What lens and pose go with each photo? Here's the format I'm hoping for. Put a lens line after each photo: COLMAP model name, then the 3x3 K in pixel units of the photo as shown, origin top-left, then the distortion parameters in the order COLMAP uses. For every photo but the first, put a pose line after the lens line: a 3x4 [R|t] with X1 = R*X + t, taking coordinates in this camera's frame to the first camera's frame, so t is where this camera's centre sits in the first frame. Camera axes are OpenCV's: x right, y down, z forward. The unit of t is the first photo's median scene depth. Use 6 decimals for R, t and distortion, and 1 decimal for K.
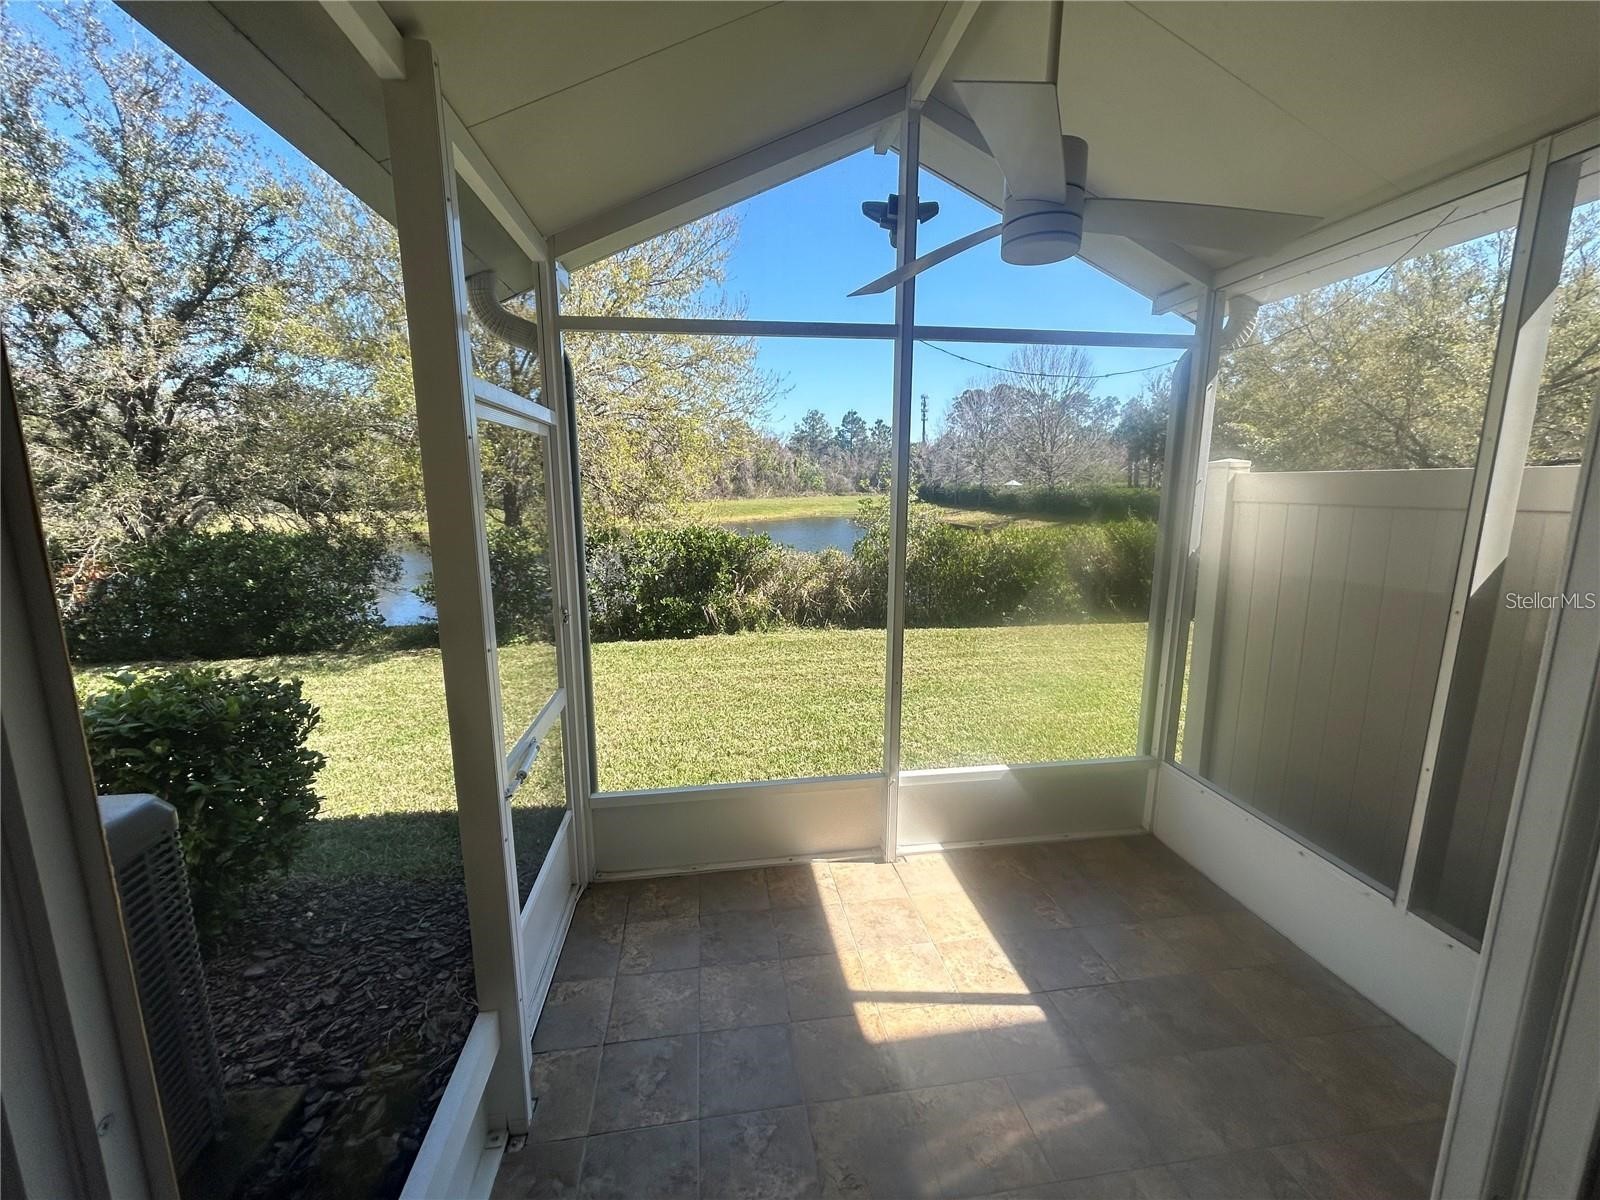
lens RADIAL K [[645.3, 0, 799.0], [0, 645.3, 601.8], [0, 0, 1]] dist [0.002537, 0.000252]
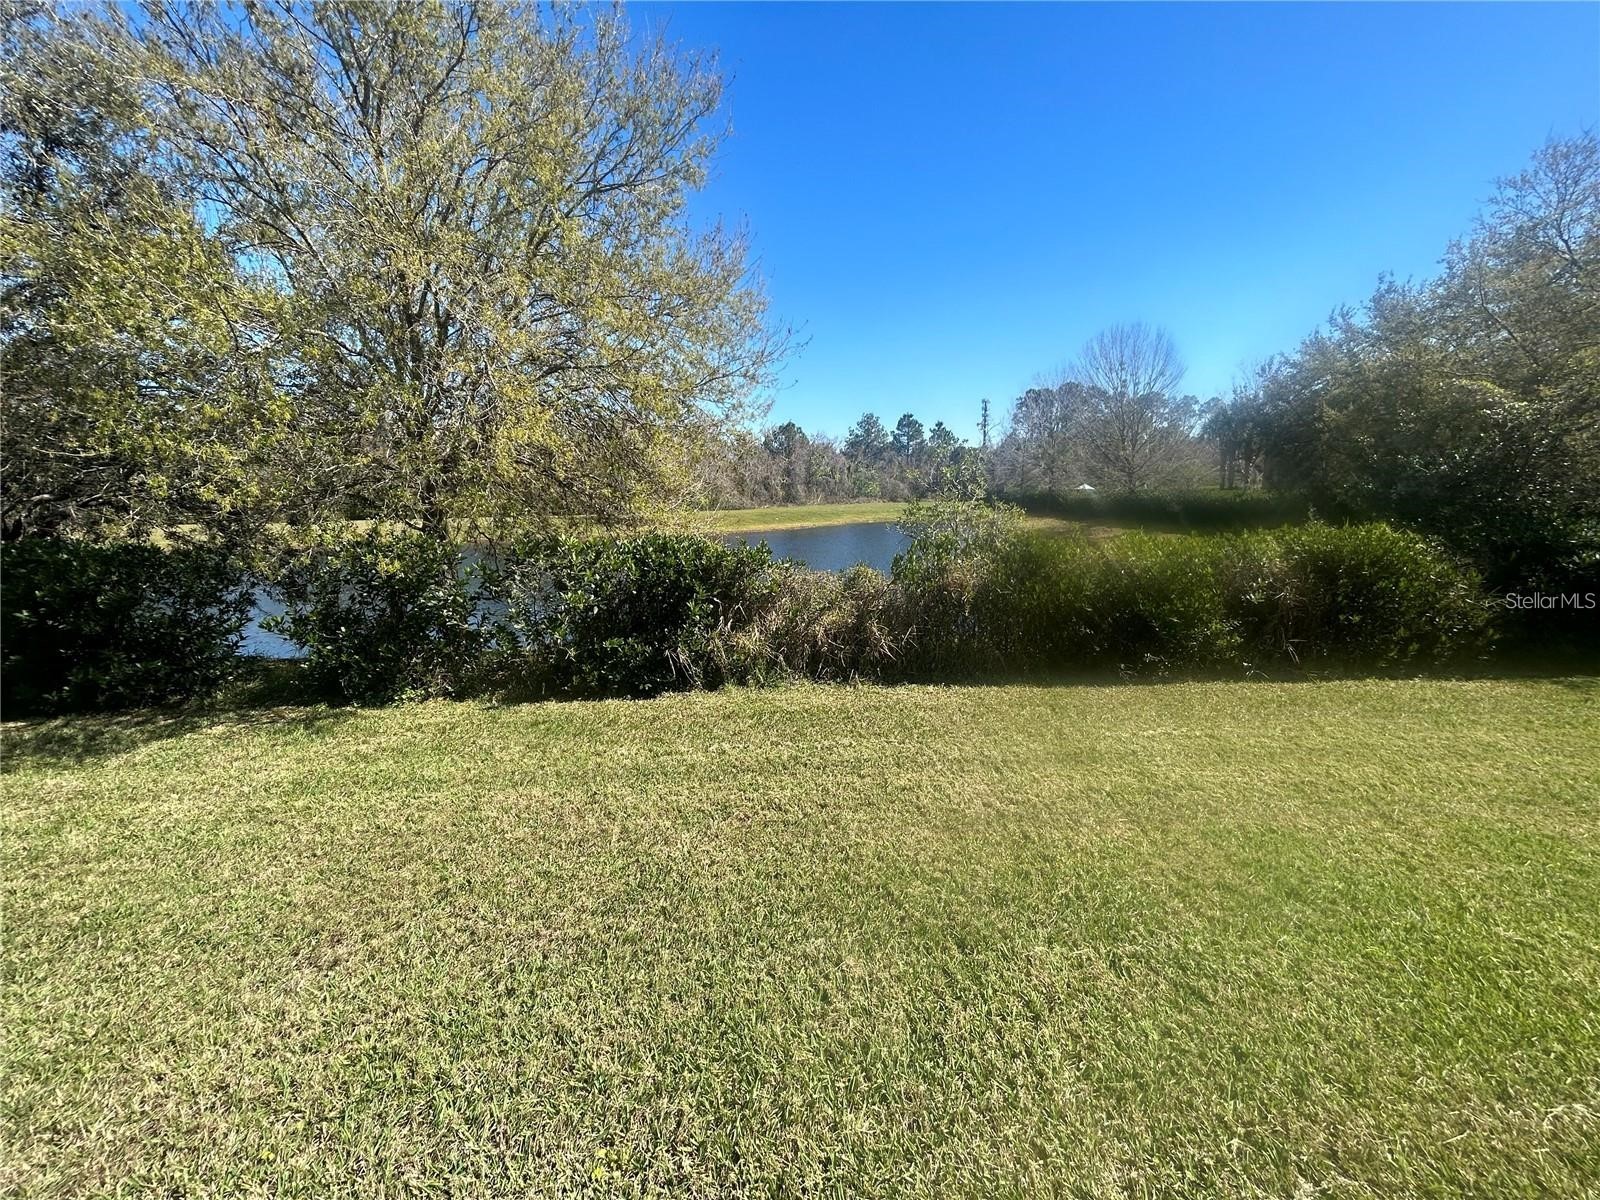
lens RADIAL K [[645.3, 0, 802.9], [0, 645.3, 589.9], [0, 0, 1]] dist [0.002537, 0.000252]
pose [[0.996607, 0.006818, -0.082026, 0.045289], [-0.009296, 0.999511, -0.029866, -0.035704], [0.081783, 0.030527, 0.996183, 0.306885]]
